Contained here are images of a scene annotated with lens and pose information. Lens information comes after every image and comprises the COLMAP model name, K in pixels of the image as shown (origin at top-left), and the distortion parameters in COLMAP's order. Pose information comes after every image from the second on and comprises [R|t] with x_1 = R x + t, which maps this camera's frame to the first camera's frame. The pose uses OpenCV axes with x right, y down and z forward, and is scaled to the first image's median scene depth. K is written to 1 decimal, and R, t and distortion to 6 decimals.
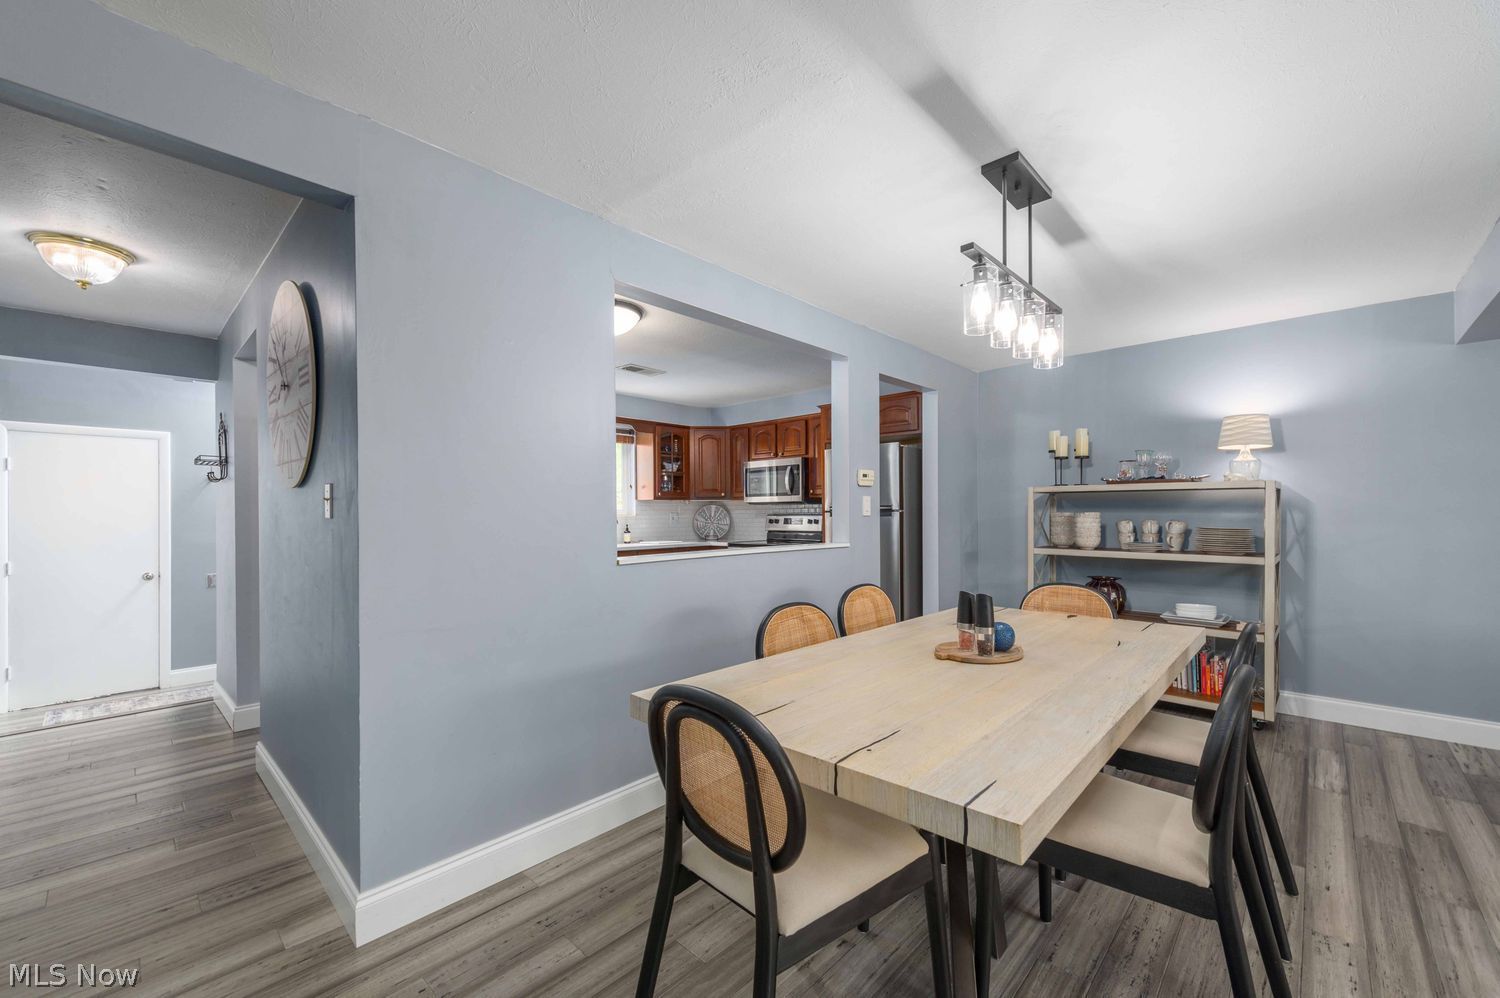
lens RADIAL K [[596.7, 0, 757.6], [0, 596.7, 507.5], [0, 0, 1]] dist [0.008751, -0.001674]
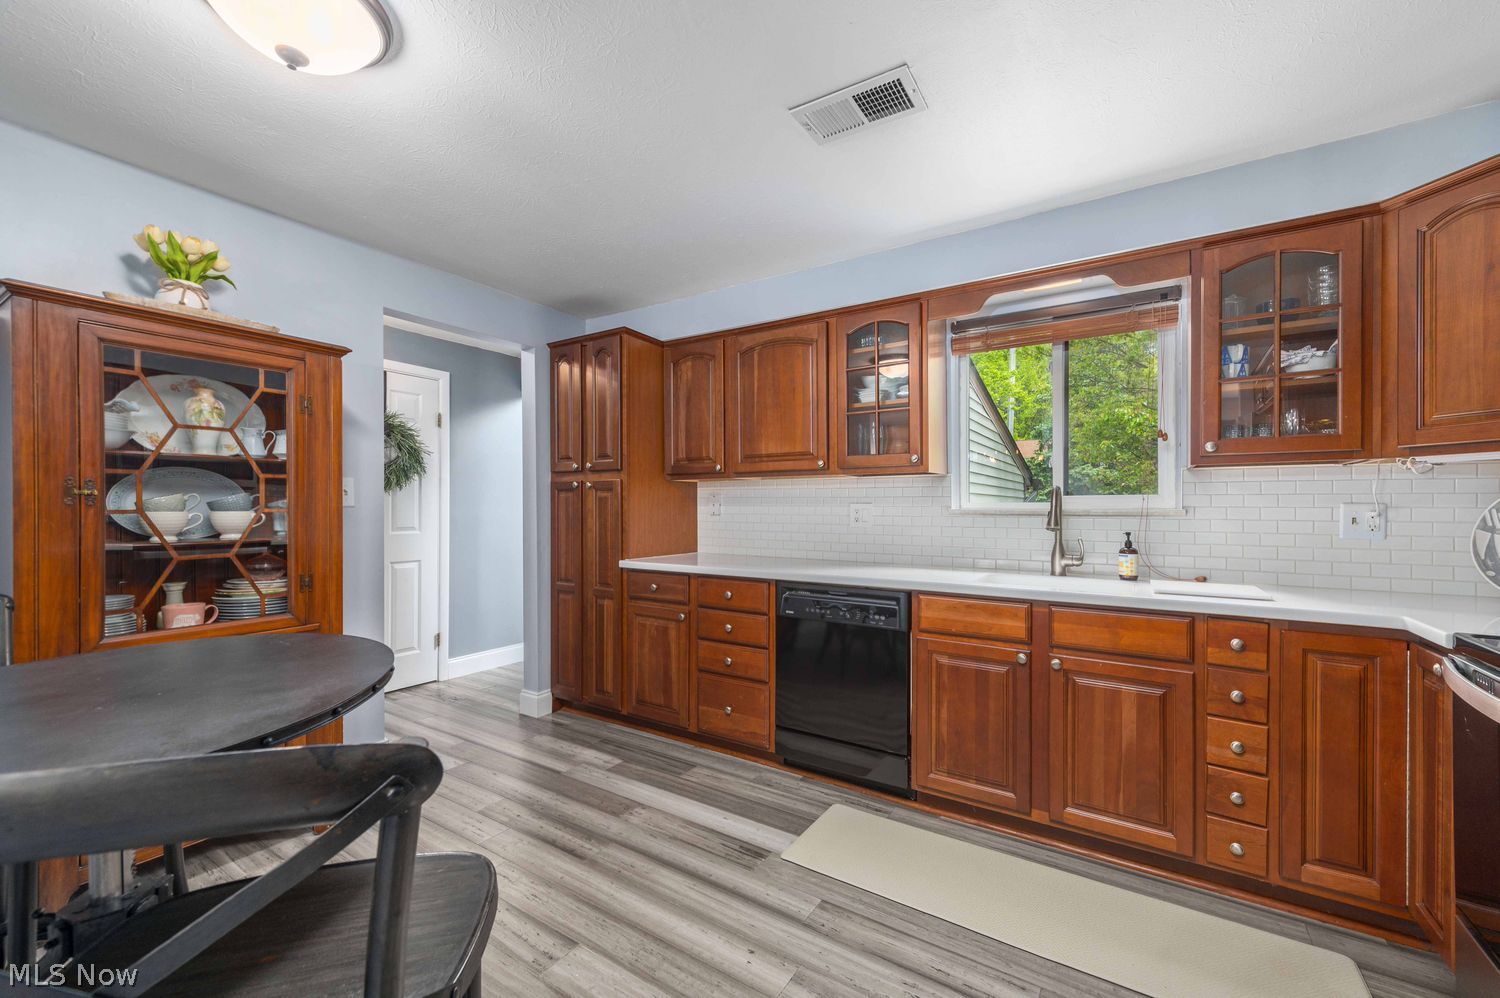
lens RADIAL K [[596.7, 0, 761.7], [0, 596.7, 509.9], [0, 0, 1]] dist [0.008751, -0.001674]
pose [[0.204586, 0.011779, -0.978778, 0.117191], [0.004673, 0.999904, 0.013010, 0.007128], [0.978837, -0.007236, 0.204511, 0.664409]]
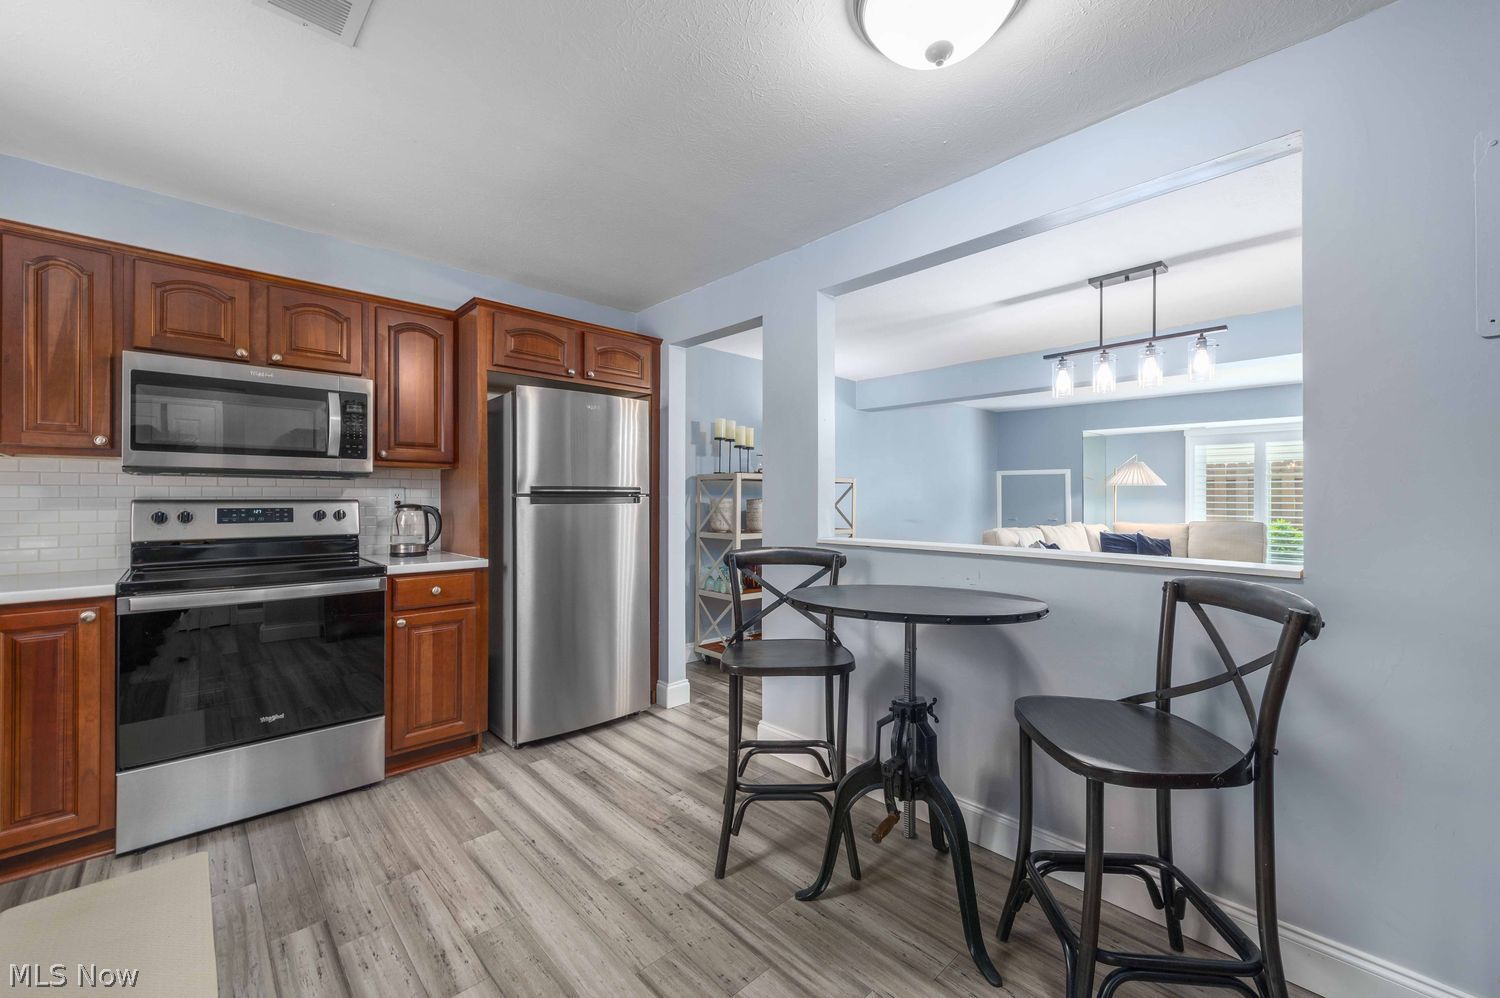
lens RADIAL K [[596.7, 0, 761.9], [0, 596.7, 496.9], [0, 0, 1]] dist [0.008751, -0.001674]
pose [[0.038668, 0.007252, 0.999226, -0.354640], [-0.011618, 0.999909, -0.006808, 0.008062], [-0.999185, -0.011346, 0.038749, 0.595845]]
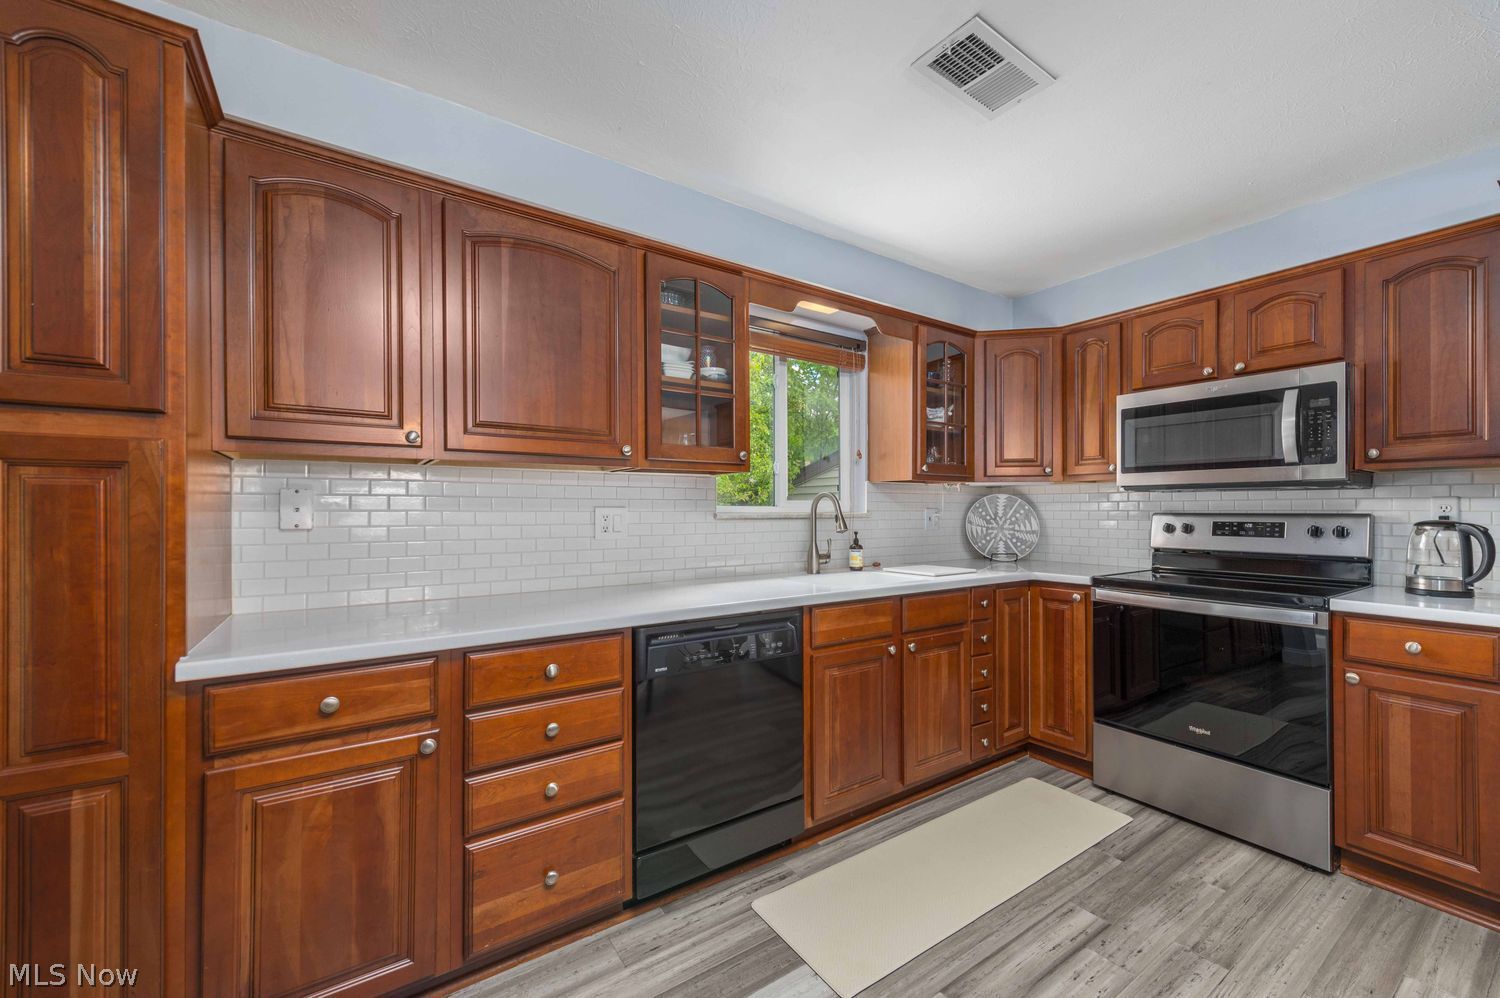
lens RADIAL K [[596.7, 0, 776.5], [0, 596.7, 508.0], [0, 0, 1]] dist [0.008751, -0.001674]
pose [[0.983455, 0.005129, -0.181079, -0.189734], [-0.003899, 0.999967, 0.007146, 0.005892], [0.181110, -0.006322, 0.983443, 0.500218]]
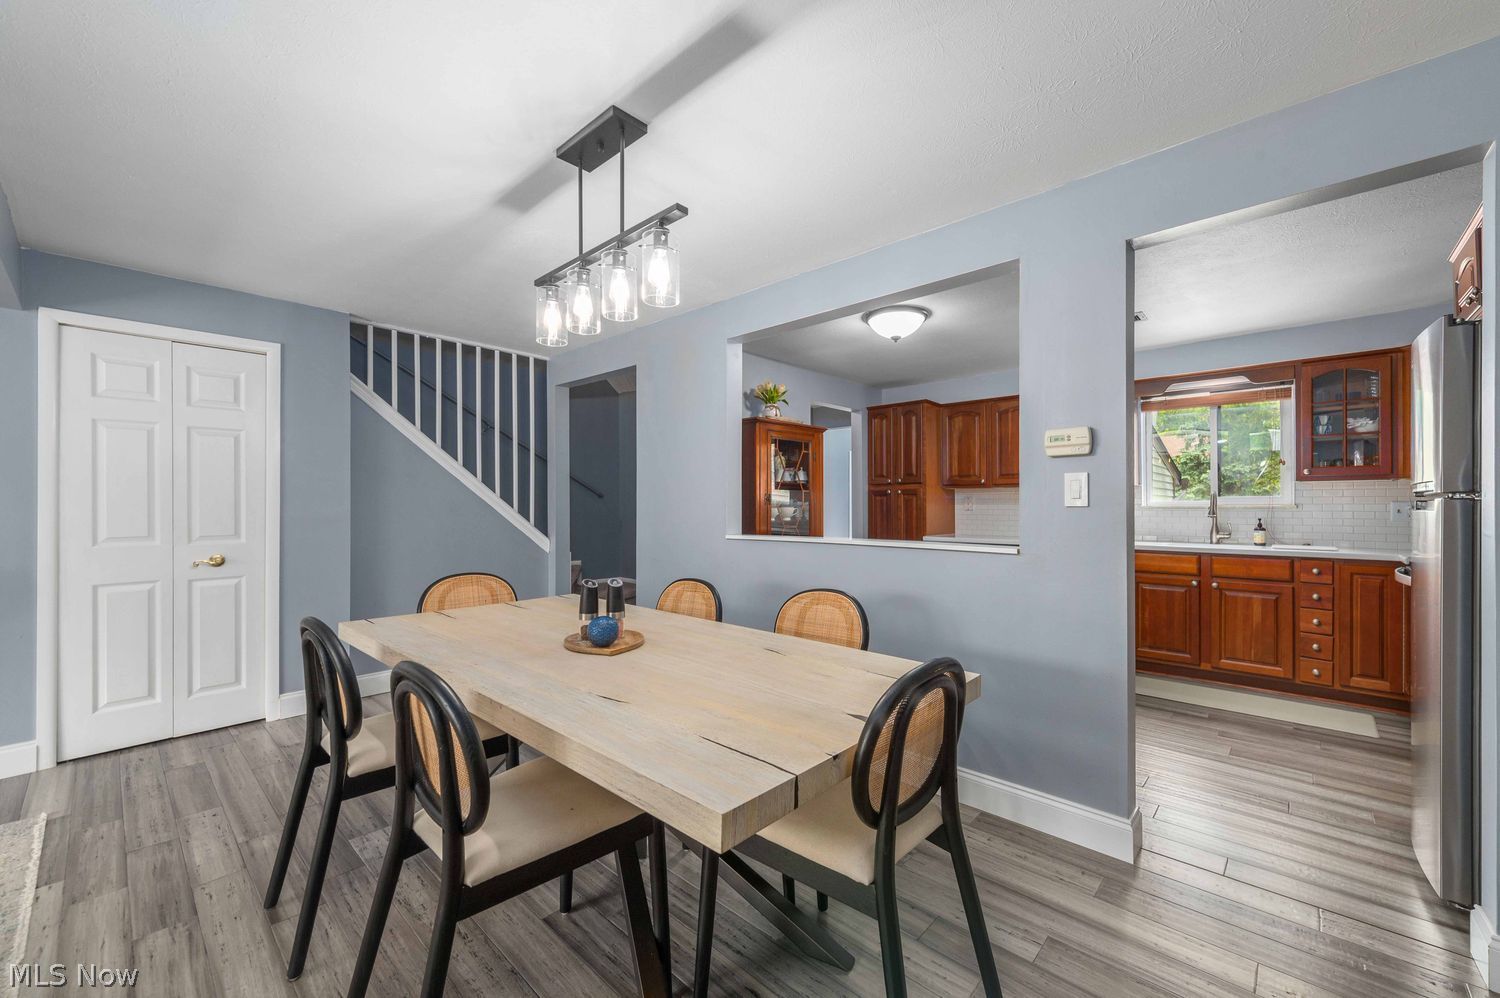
lens RADIAL K [[596.7, 0, 759.0], [0, 596.7, 506.2], [0, 0, 1]] dist [0.008751, -0.001674]
pose [[0.027473, 0.007052, -0.999598, 0.454297], [0.009141, 0.999932, 0.007306, 0.003800], [0.999581, -0.009338, 0.027406, 0.386913]]
